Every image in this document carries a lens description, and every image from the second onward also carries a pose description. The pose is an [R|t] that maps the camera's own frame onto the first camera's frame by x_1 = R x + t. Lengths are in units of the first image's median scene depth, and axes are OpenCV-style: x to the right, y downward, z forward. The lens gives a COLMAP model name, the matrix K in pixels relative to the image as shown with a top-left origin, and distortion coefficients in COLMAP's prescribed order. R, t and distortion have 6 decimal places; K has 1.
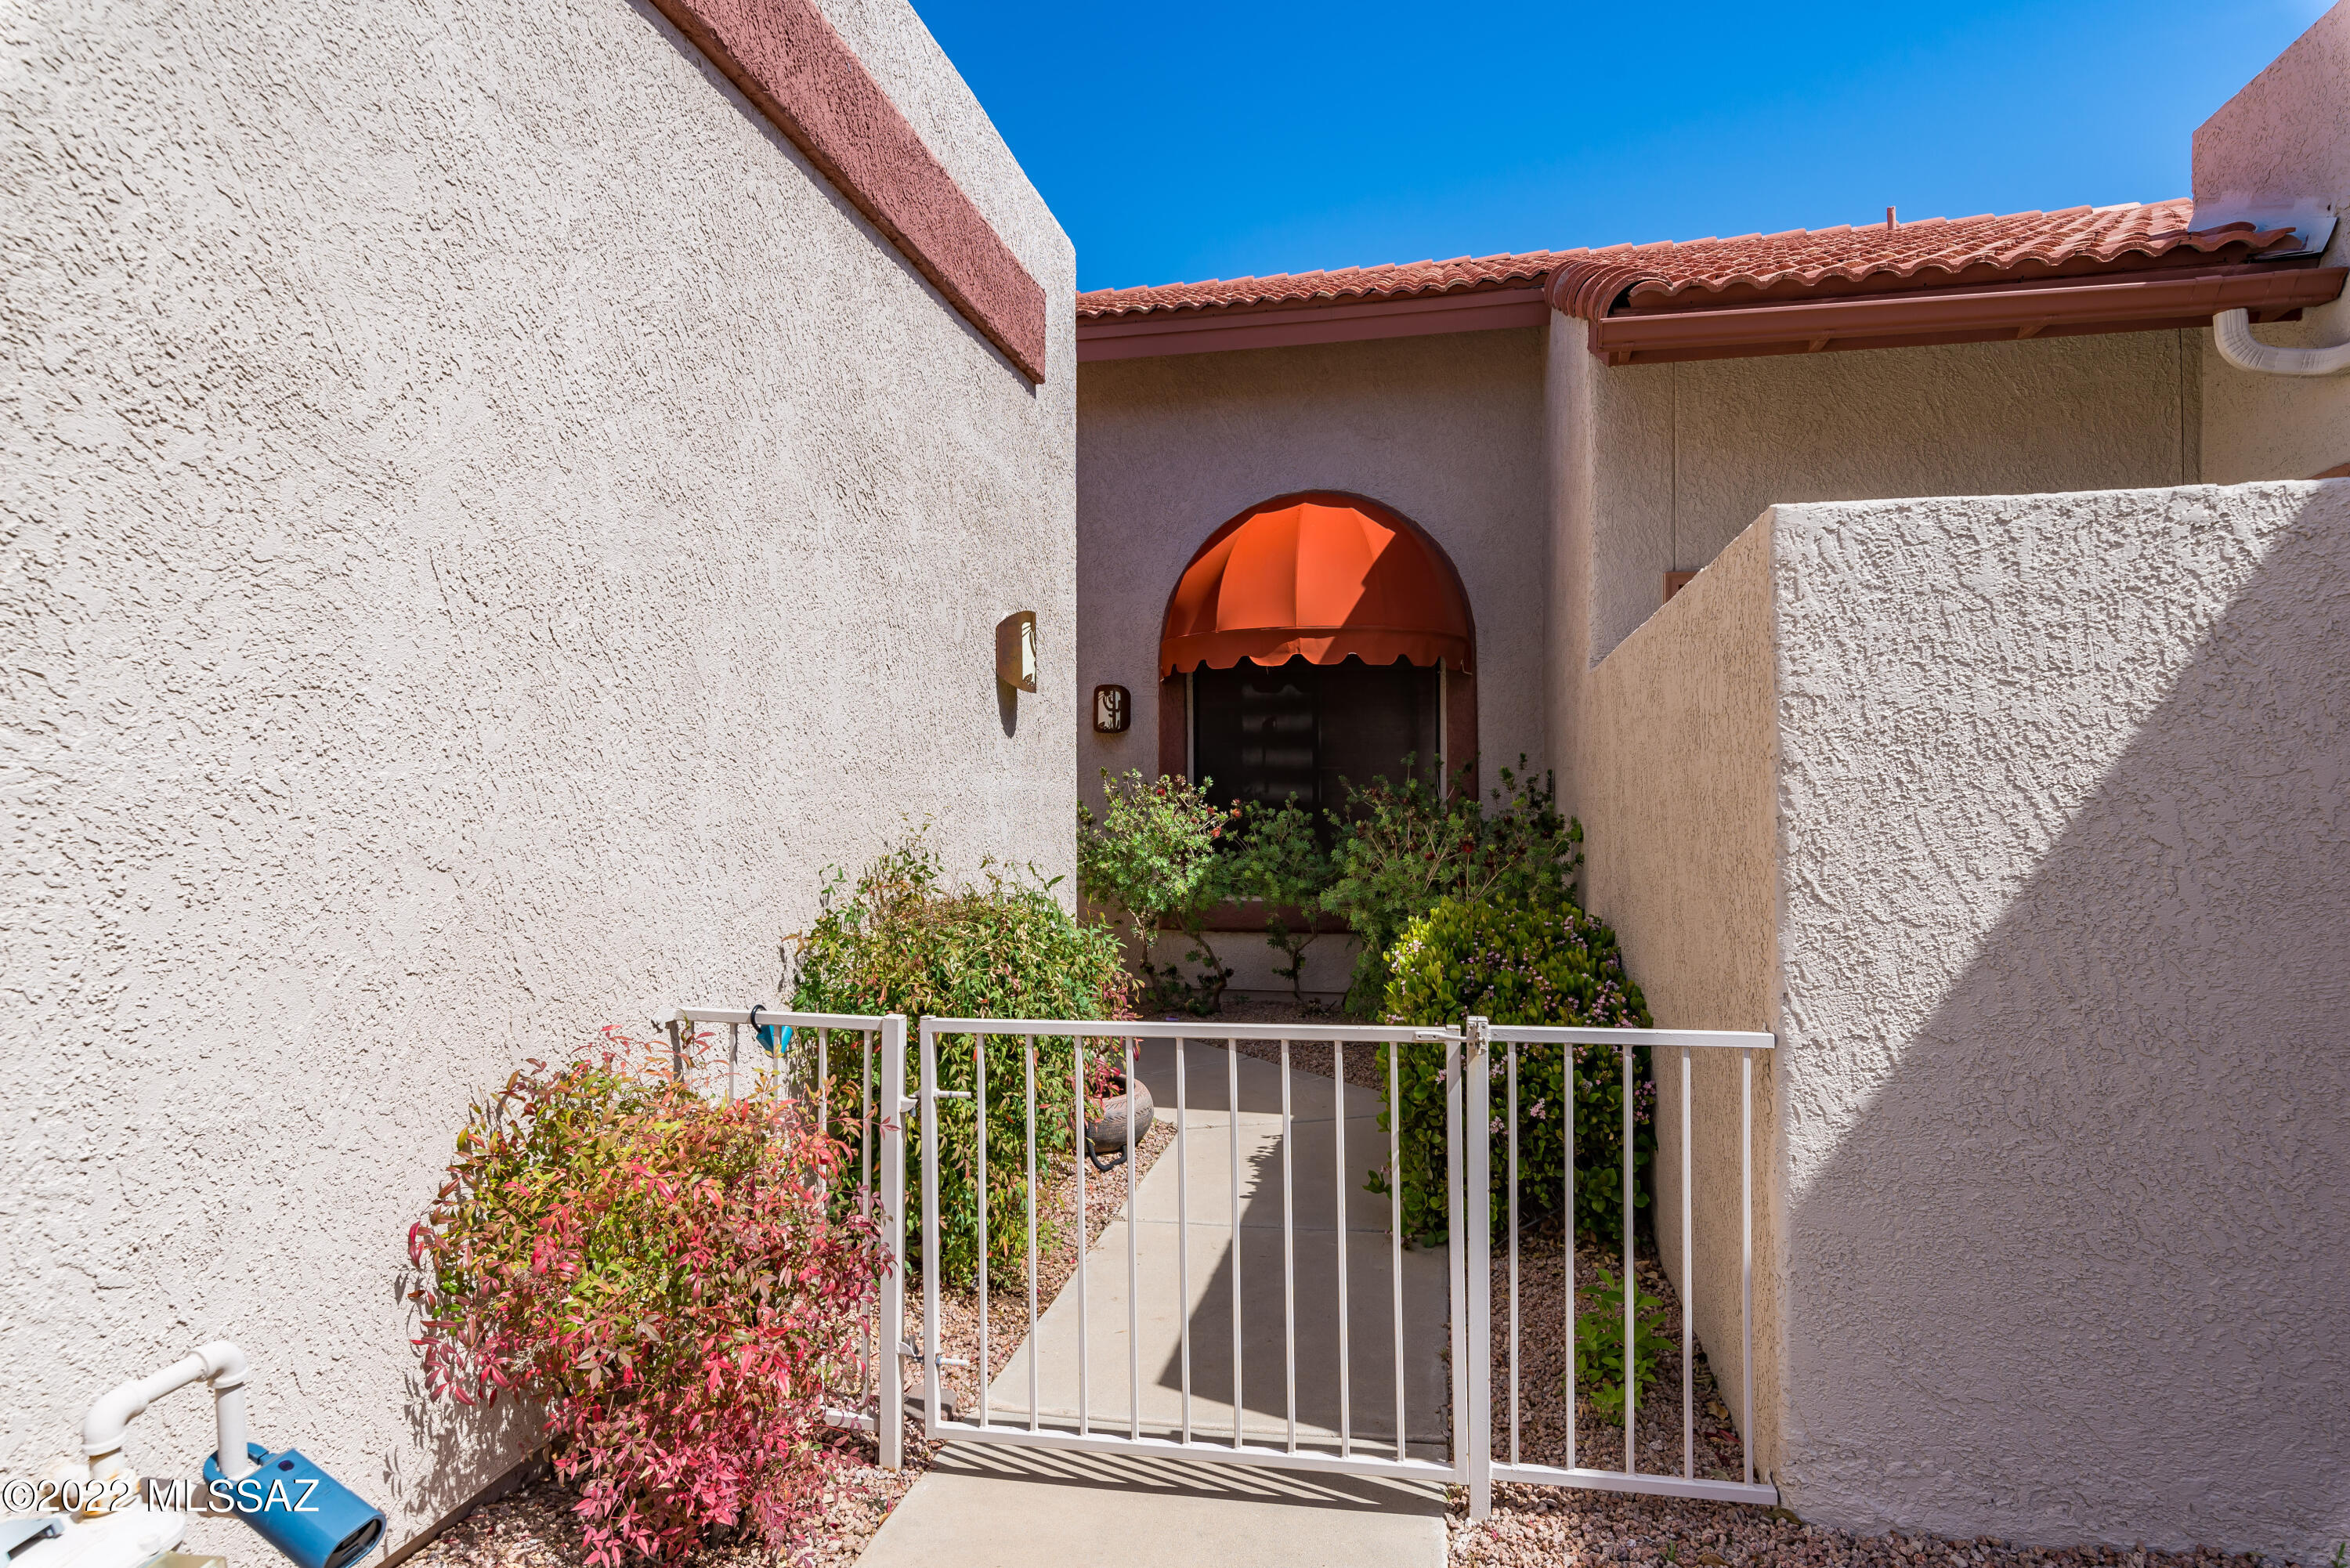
lens RADIAL K [[1334.5, 0, 1177.0], [0, 1334.5, 788.8], [0, 0, 1]] dist [0.000382, -0.000043]
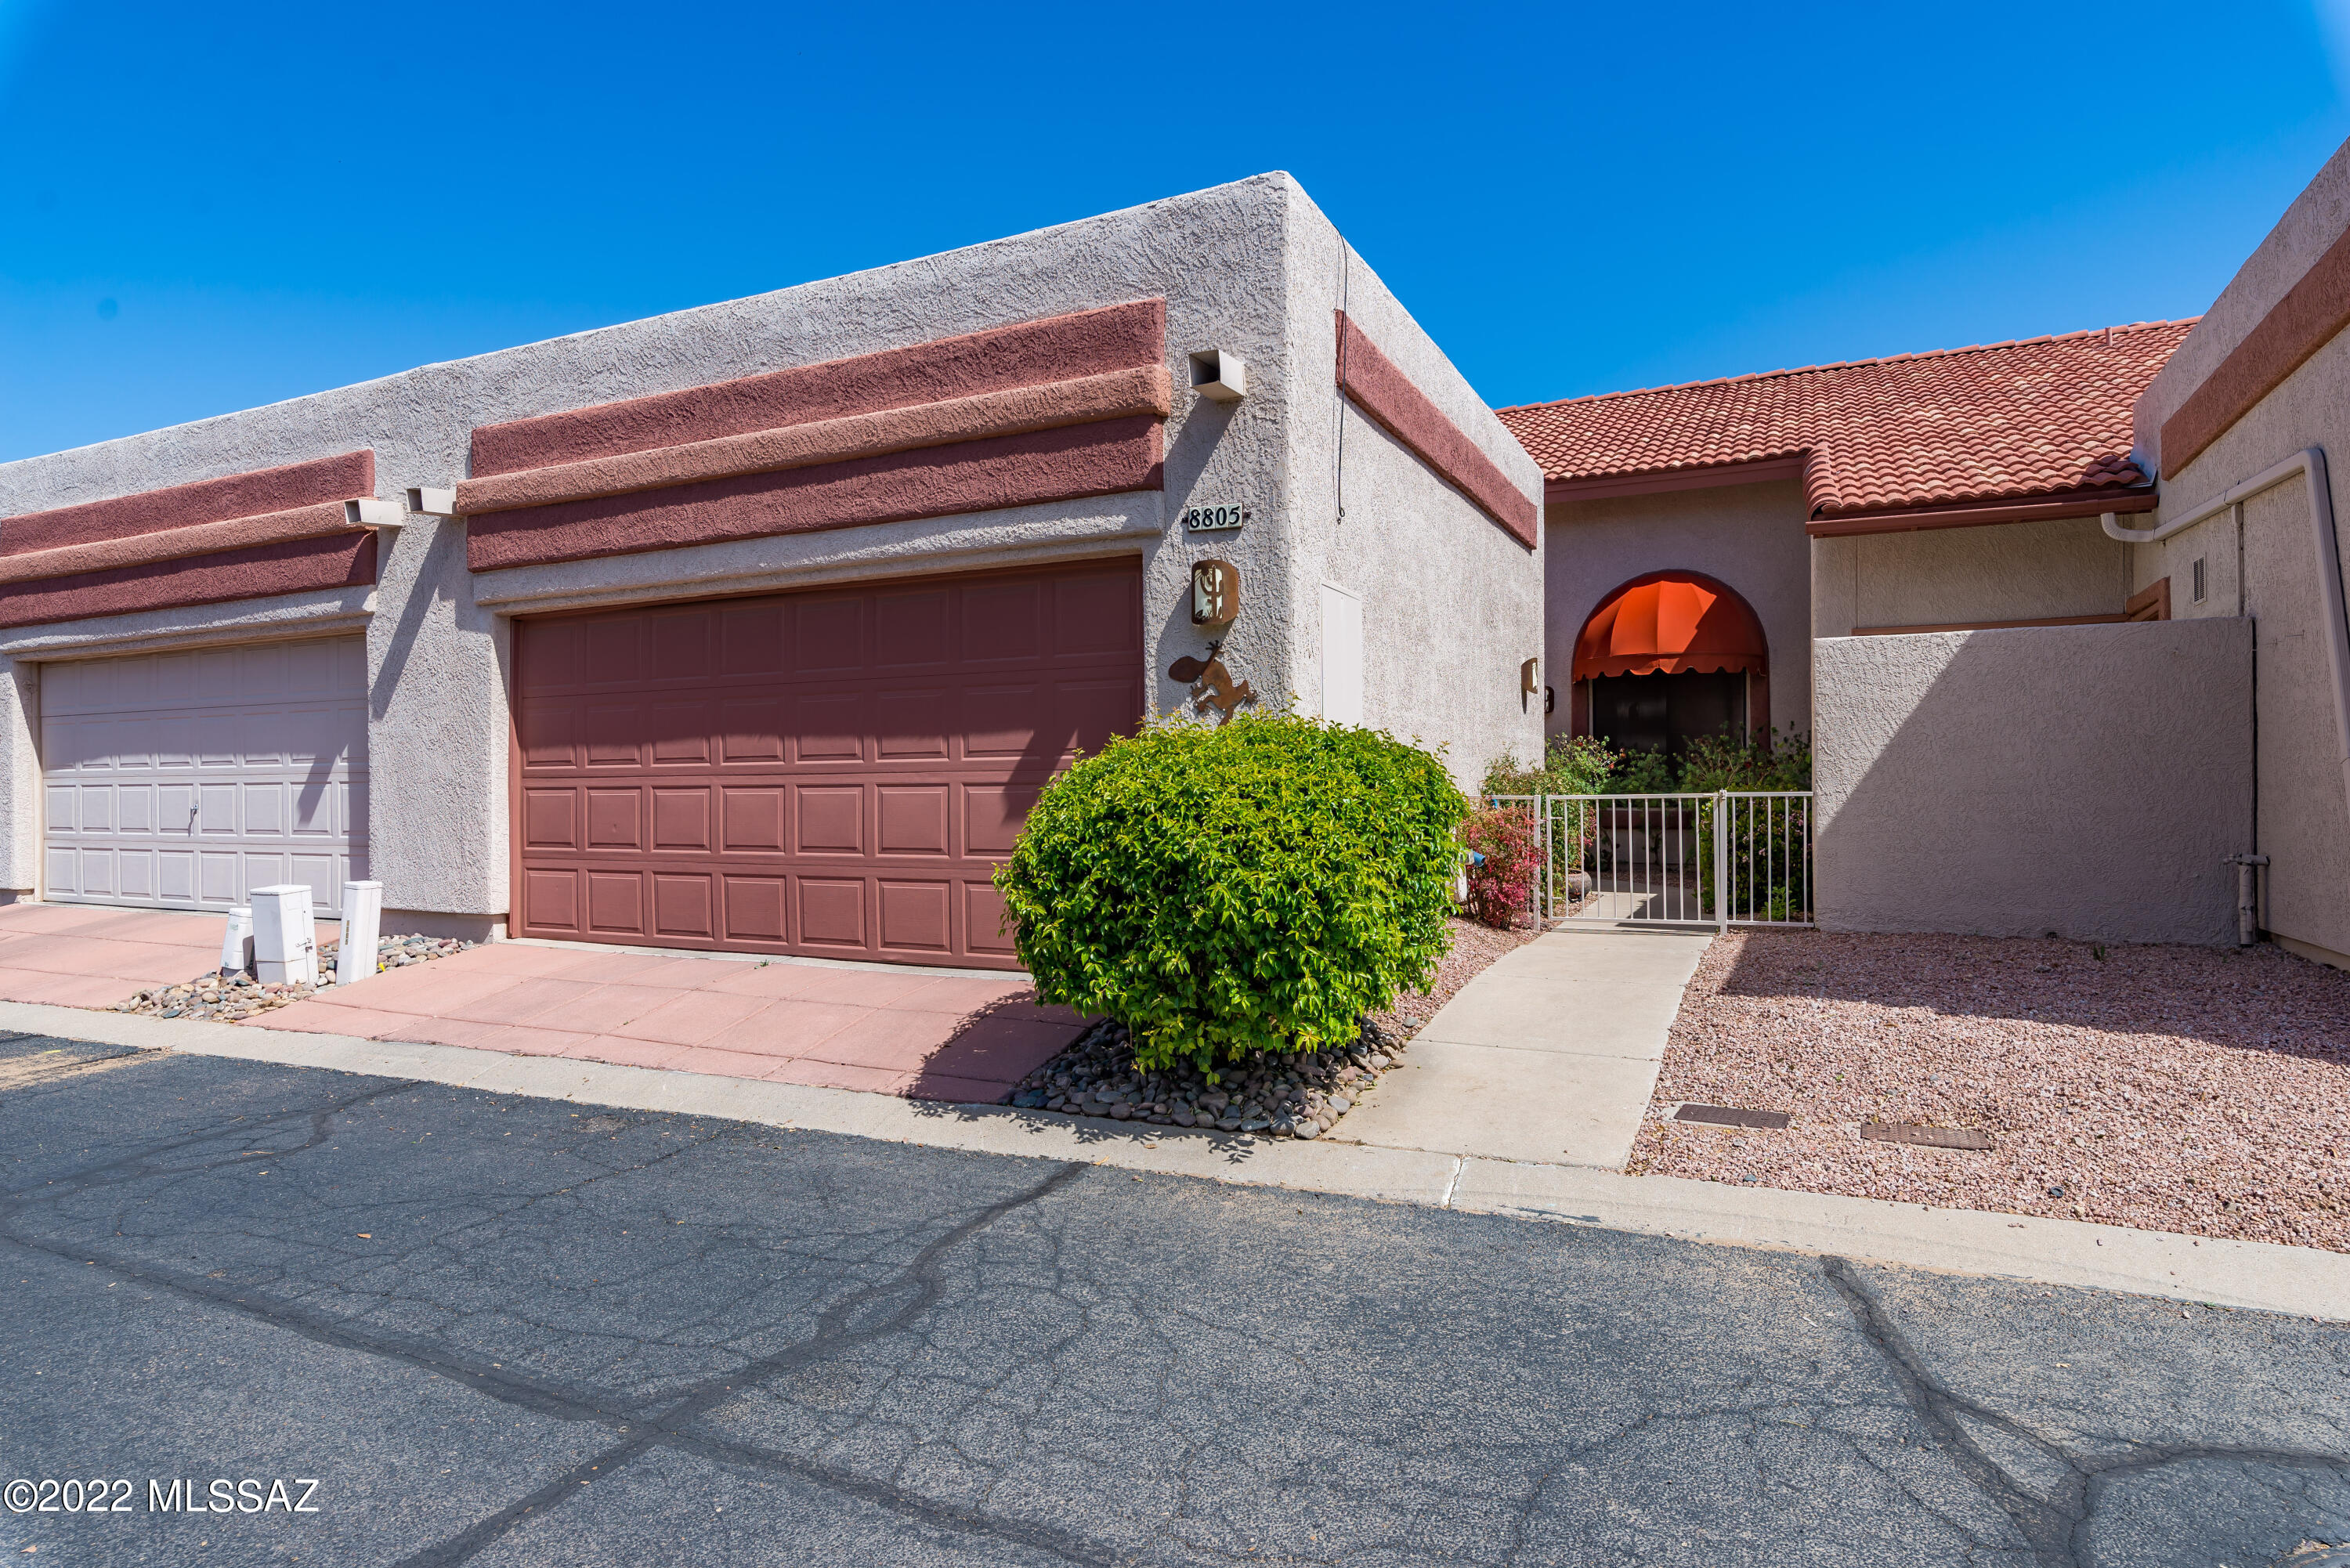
lens RADIAL K [[1334.5, 0, 1171.4], [0, 1334.5, 785.5], [0, 0, 1]] dist [0.000382, -0.000043]
pose [[0.969343, -0.001643, -0.245706, -0.153833], [0.002746, 0.999988, 0.004145, 0.072345], [0.245696, -0.004692, 0.969335, -1.345954]]
